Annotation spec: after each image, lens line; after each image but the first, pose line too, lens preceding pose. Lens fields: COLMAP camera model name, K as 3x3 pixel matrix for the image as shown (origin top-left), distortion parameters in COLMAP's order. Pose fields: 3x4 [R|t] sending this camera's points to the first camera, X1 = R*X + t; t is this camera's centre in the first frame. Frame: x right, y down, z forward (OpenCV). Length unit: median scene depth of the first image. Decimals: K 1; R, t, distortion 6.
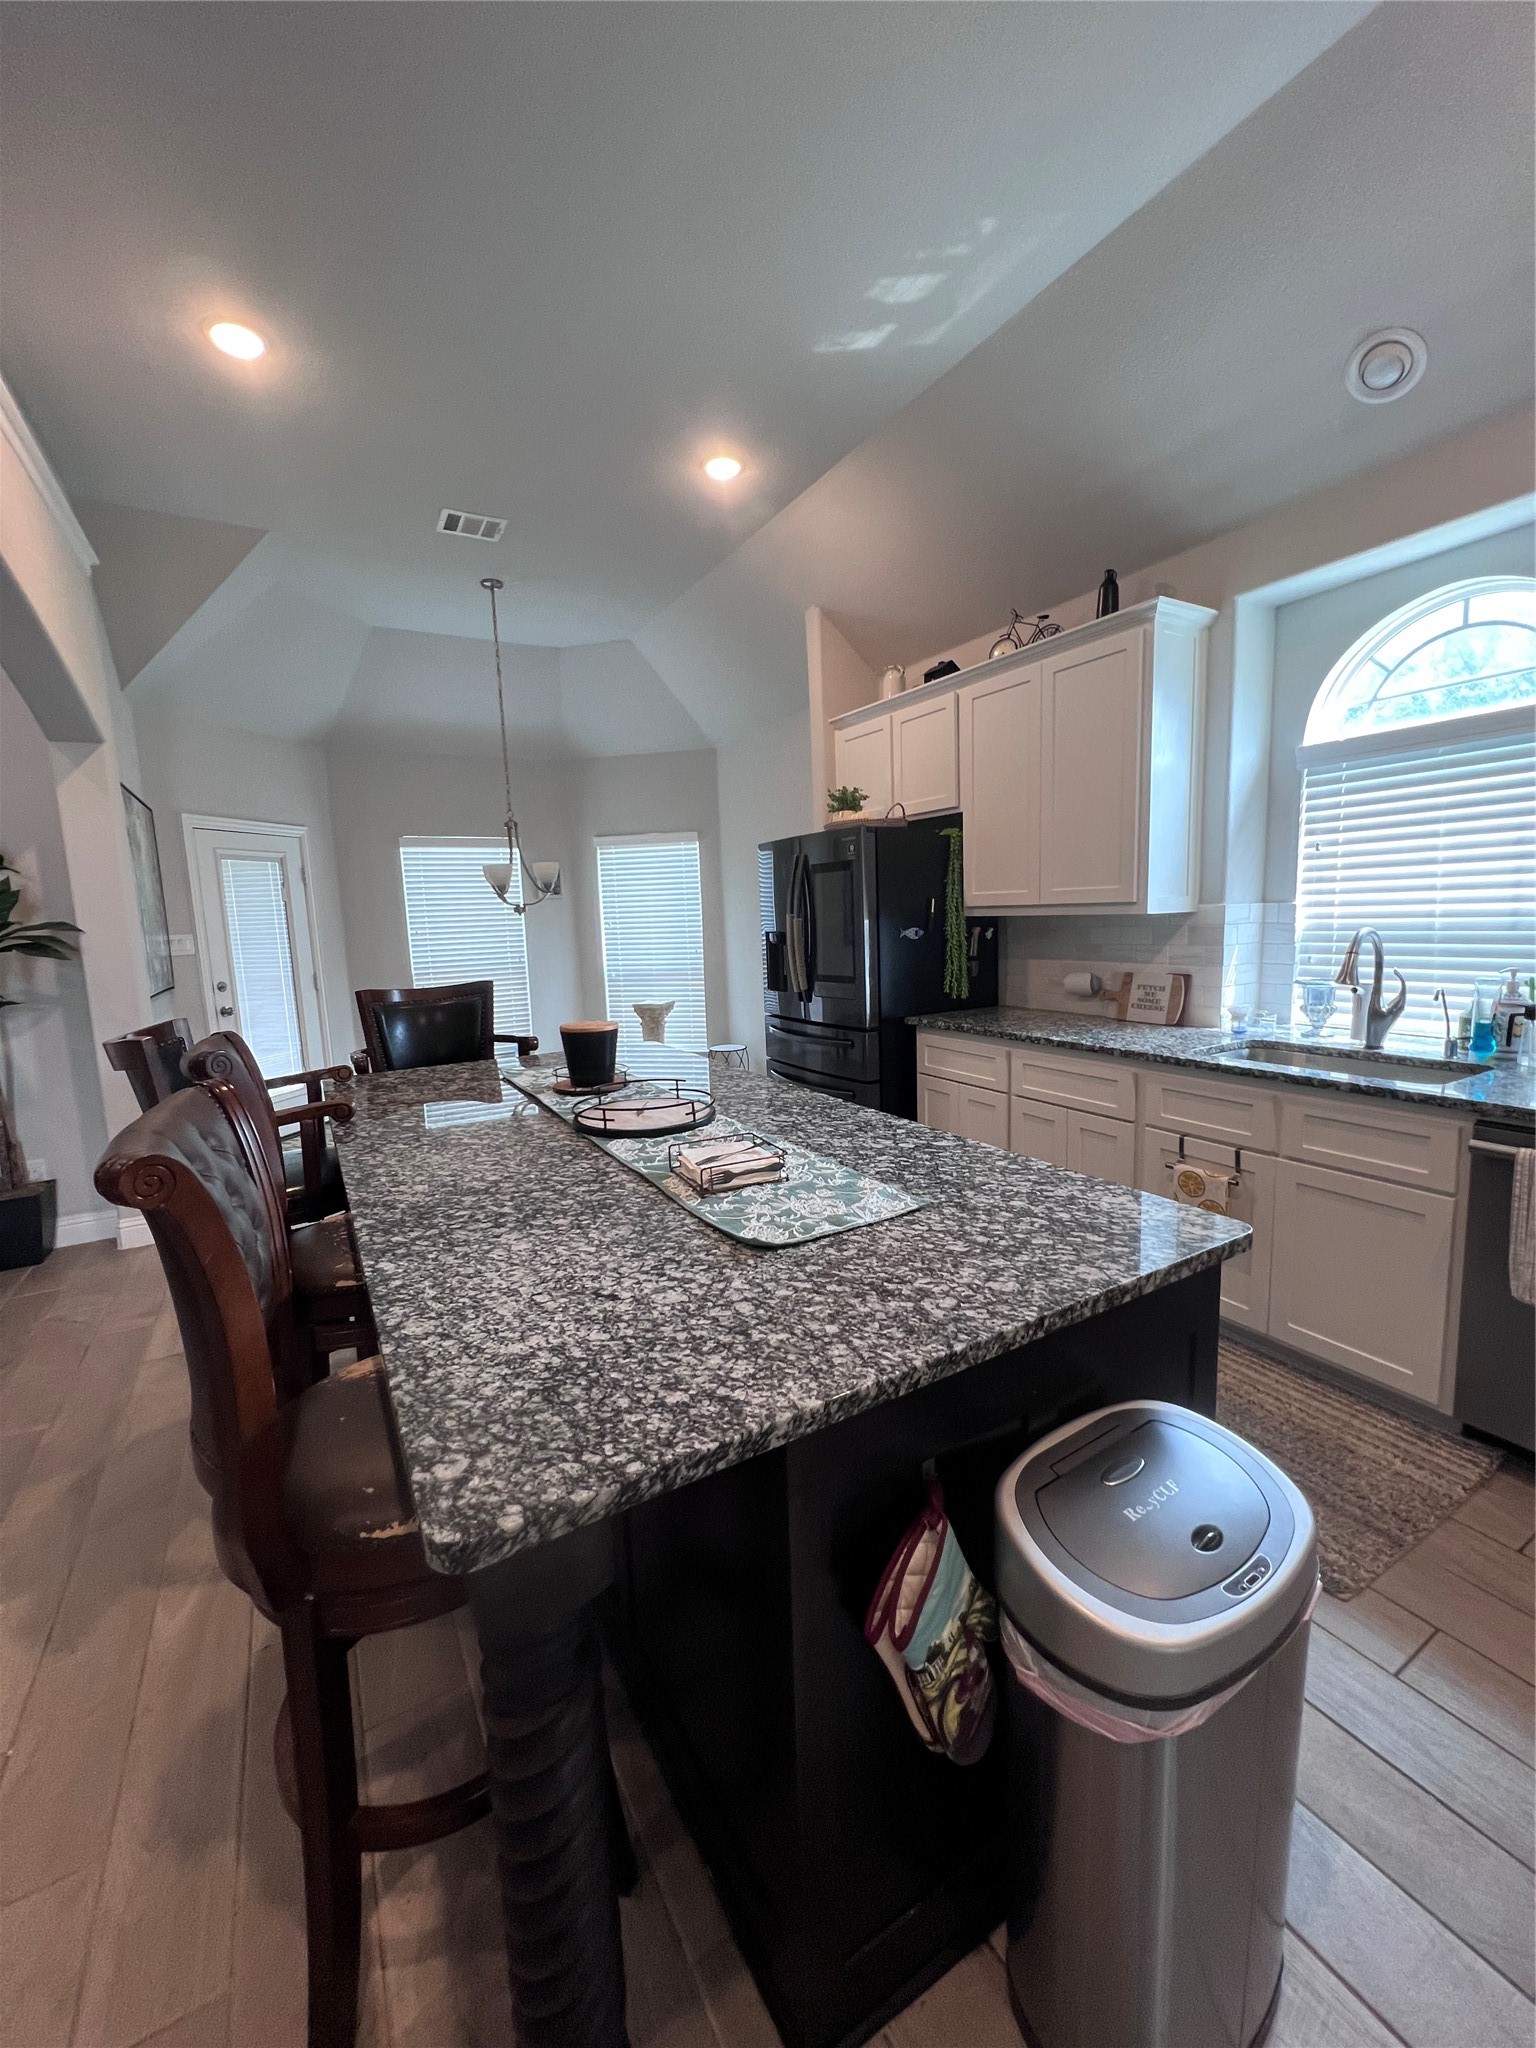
lens RADIAL K [[818.0, 0, 776.1], [0, 818.0, 1019.0], [0, 0, 1]] dist [-0.007336, 0.000056]
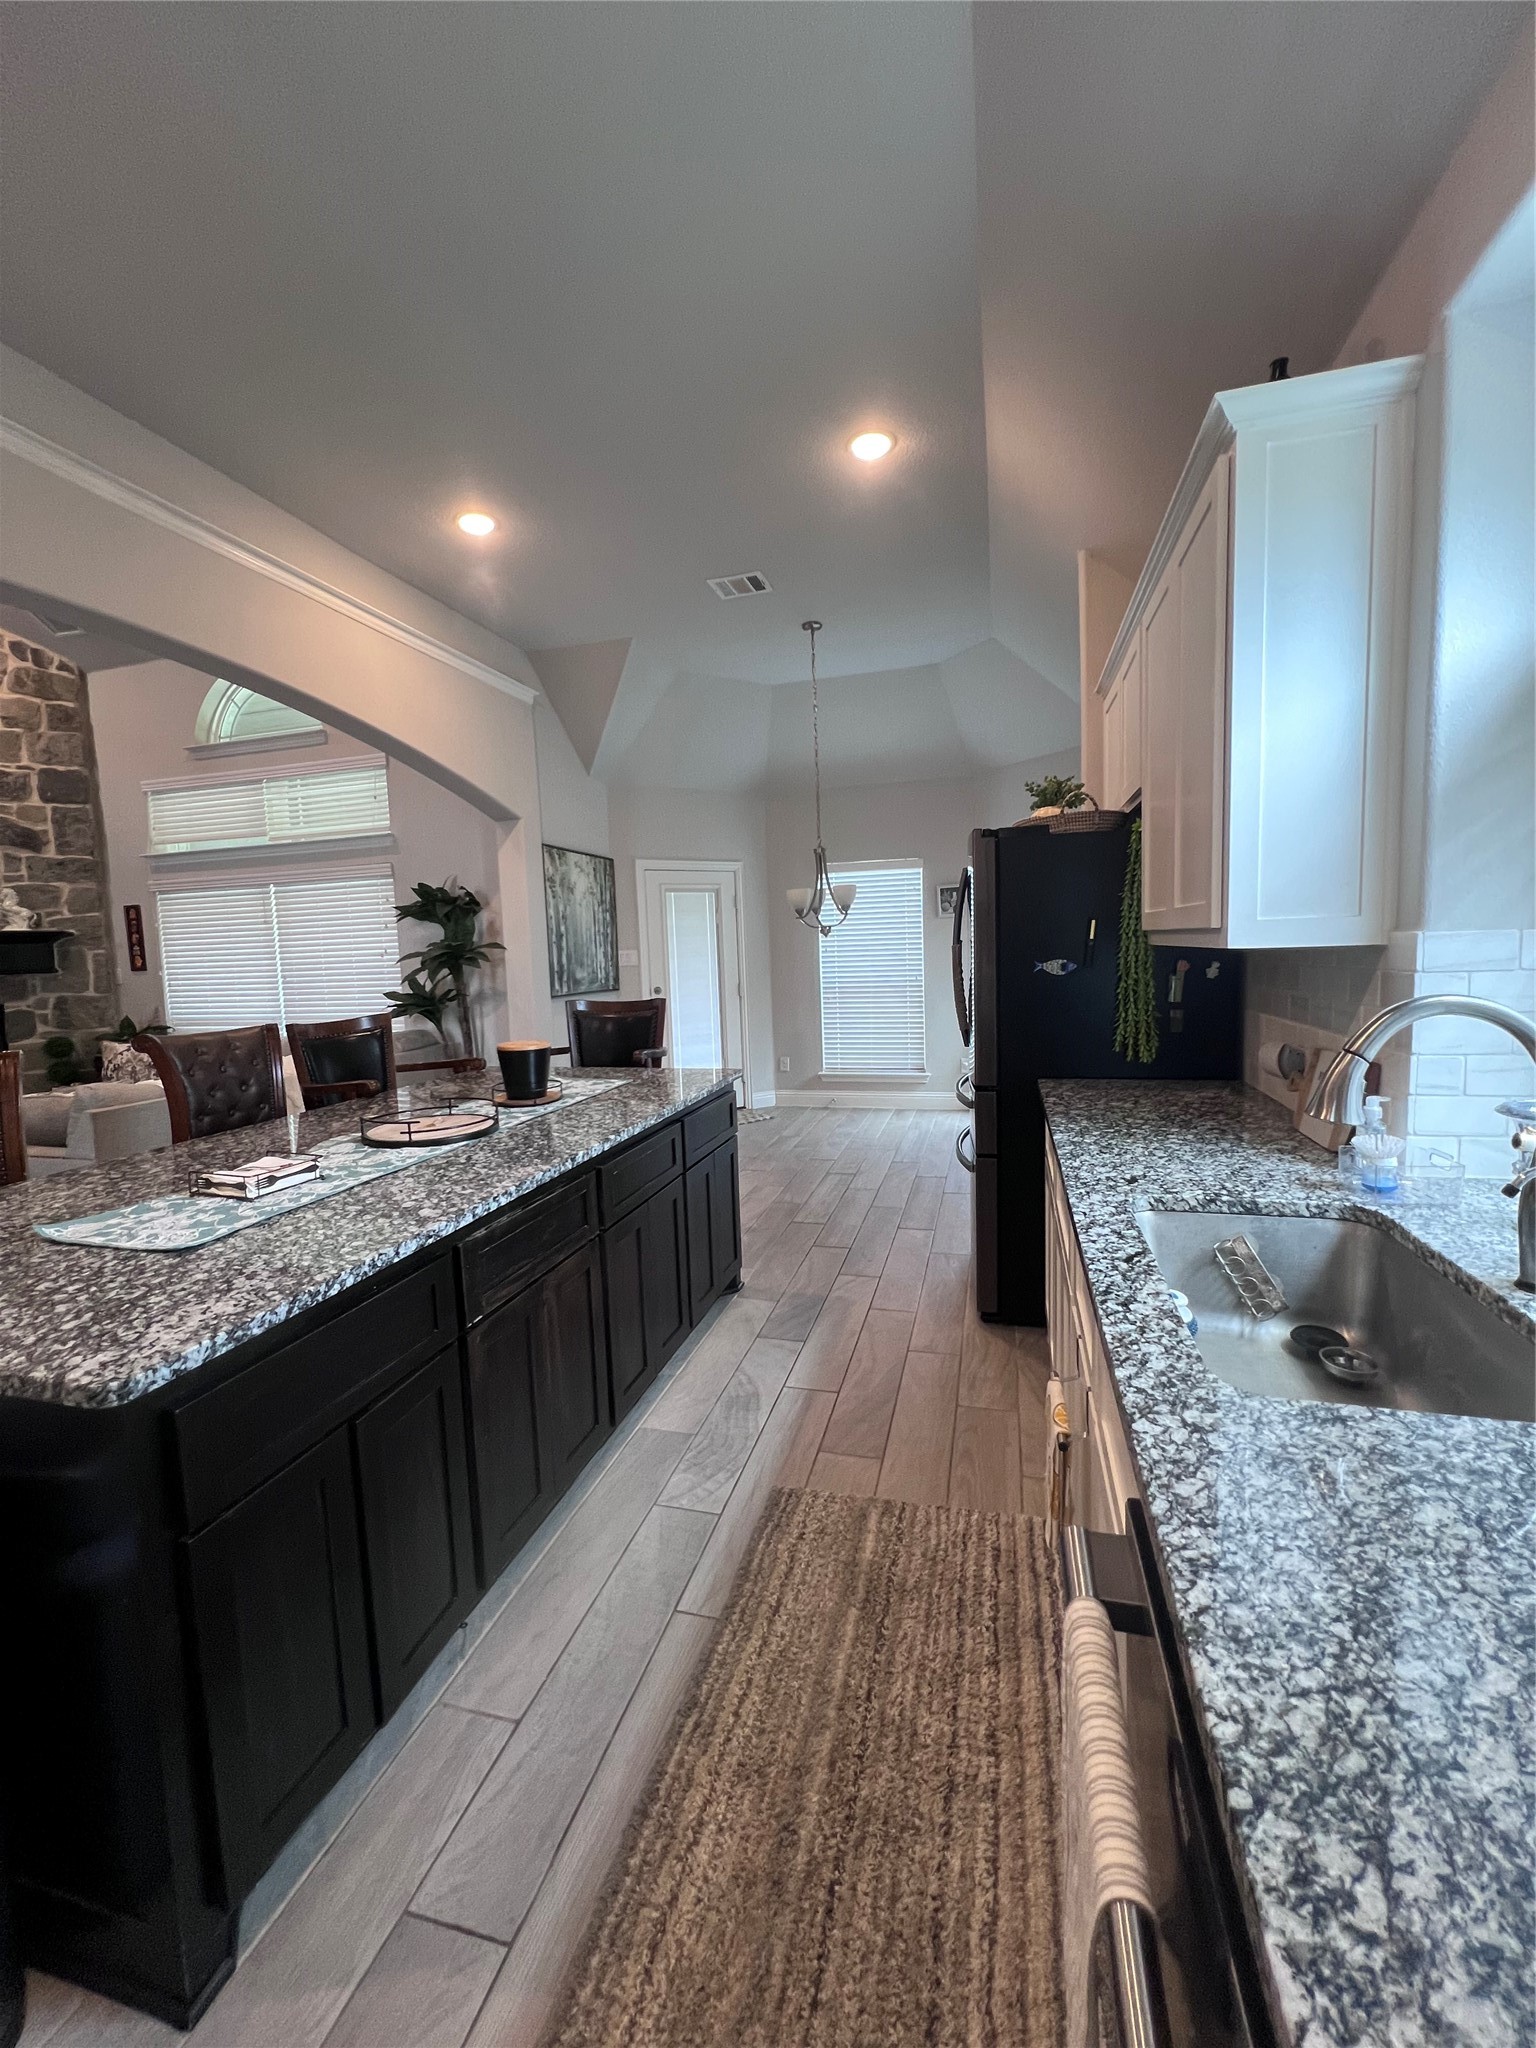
lens RADIAL K [[818.0, 0, 776.1], [0, 818.0, 1019.0], [0, 0, 1]] dist [-0.007336, 0.000056]
pose [[0.698042, 0.075097, -0.712108, 1.091755], [-0.085412, 0.996117, 0.021323, -0.109441], [0.710945, 0.045939, 0.701746, 0.636345]]
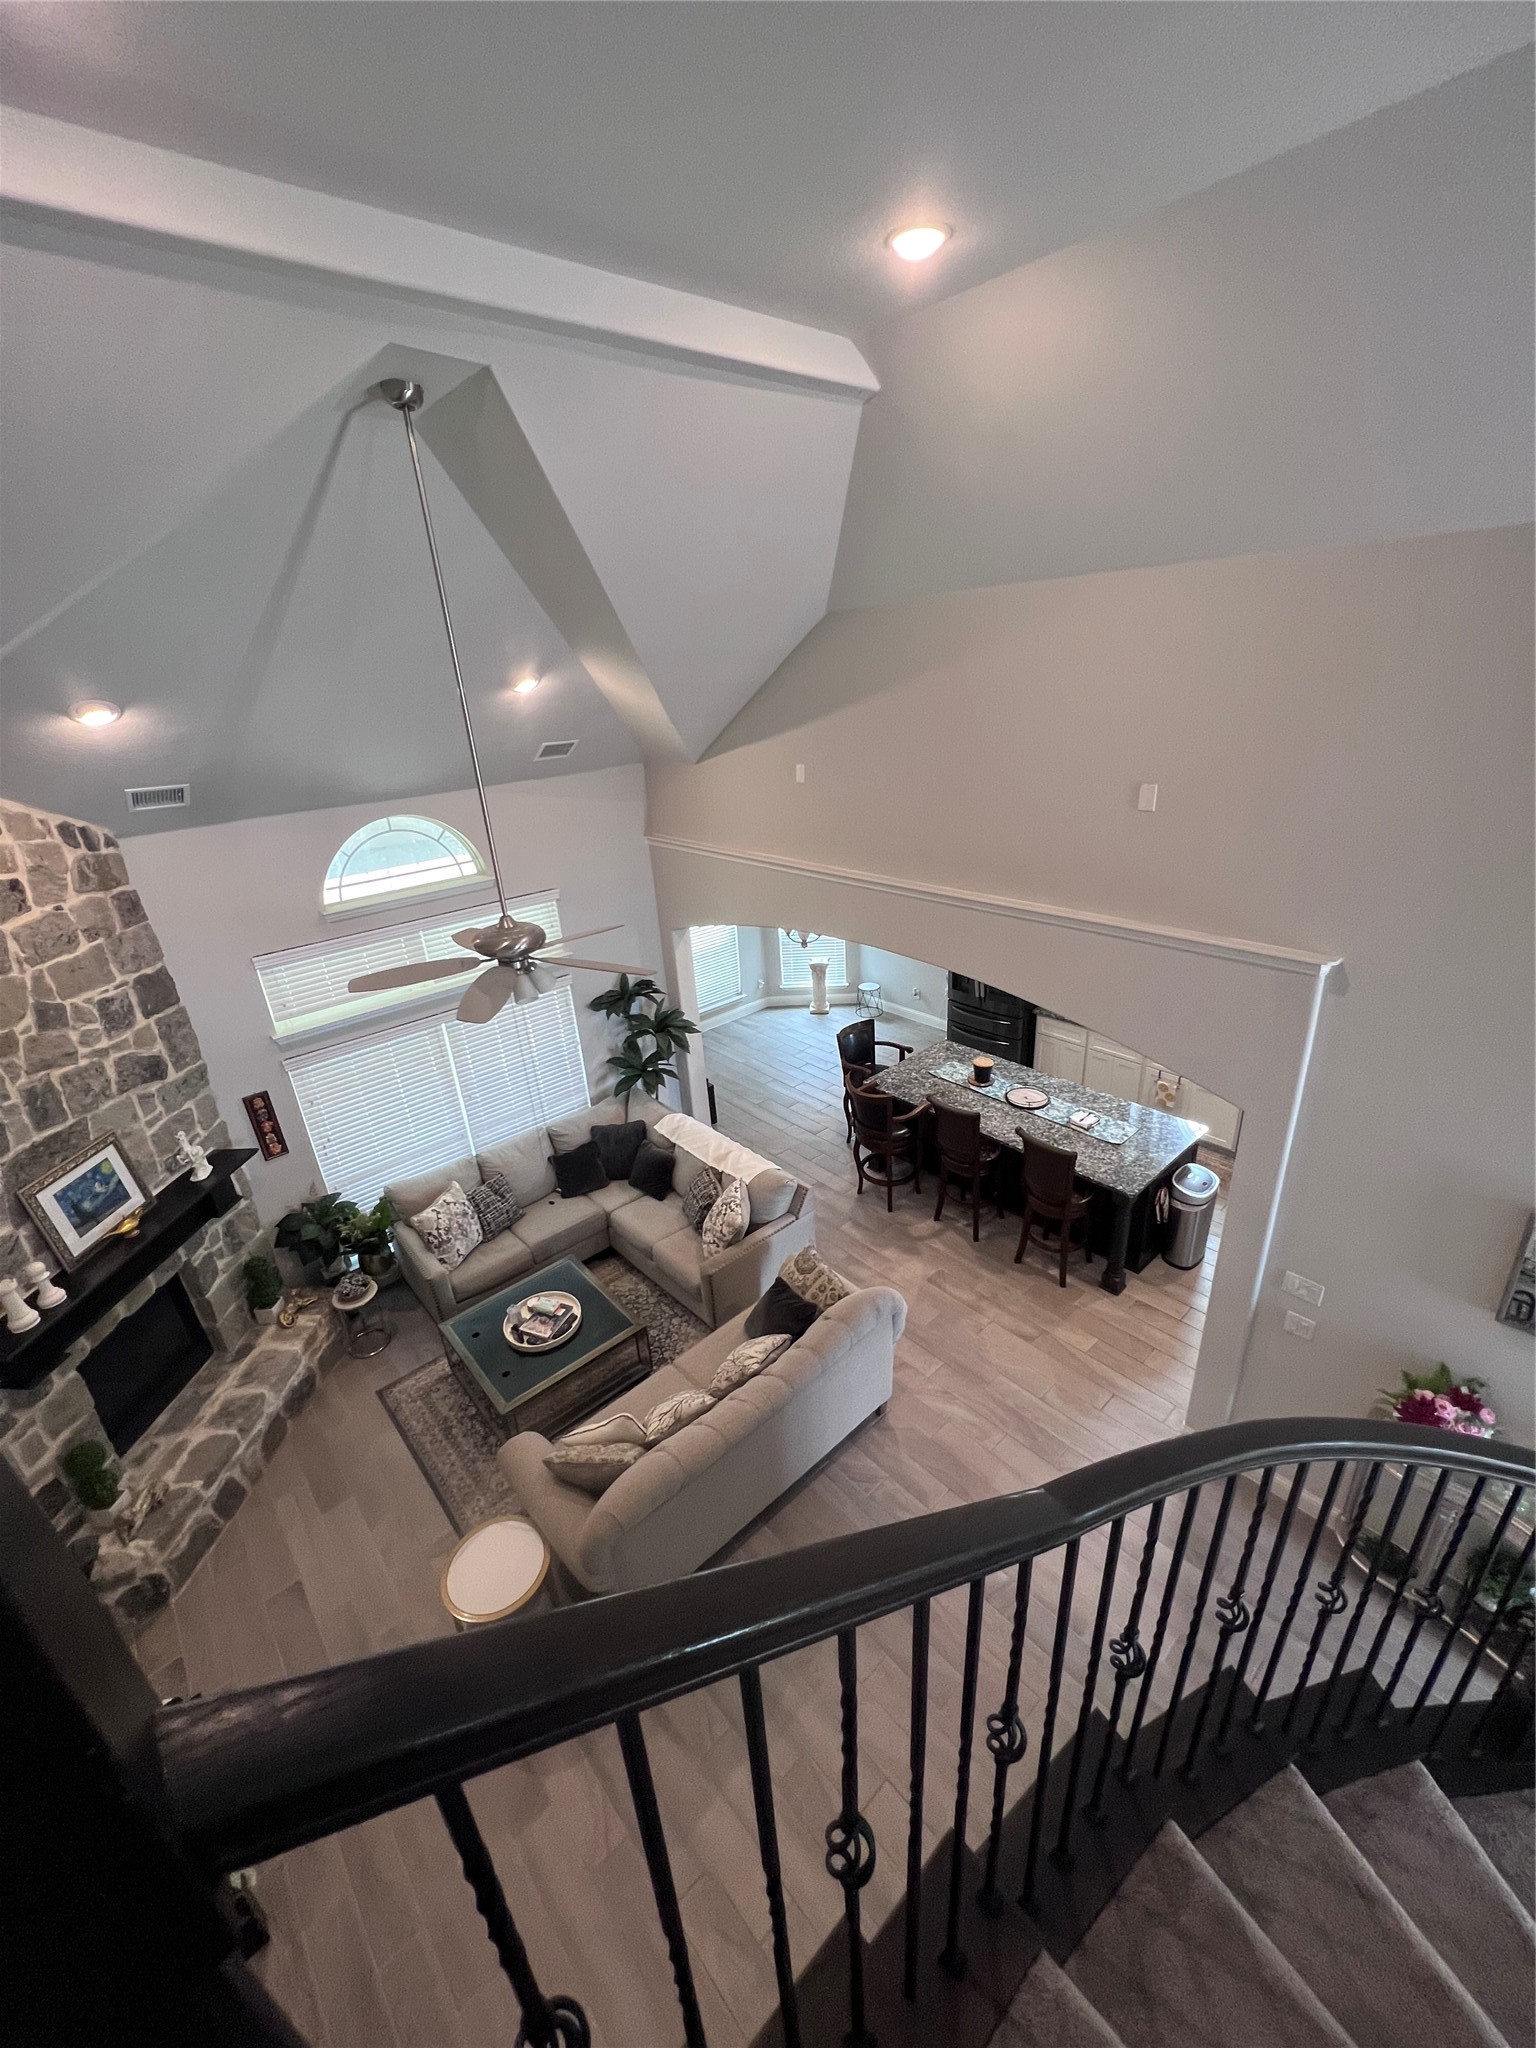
lens RADIAL K [[809.9, 0, 772.8], [0, 809.9, 1029.4], [0, 0, 1]] dist [-0.000265, 0.000113]
pose [[0.981360, -0.096922, 0.165949, -1.983016], [0.048637, 0.960656, 0.273448, -1.294110], [-0.185923, -0.260280, 0.947463, -2.176966]]
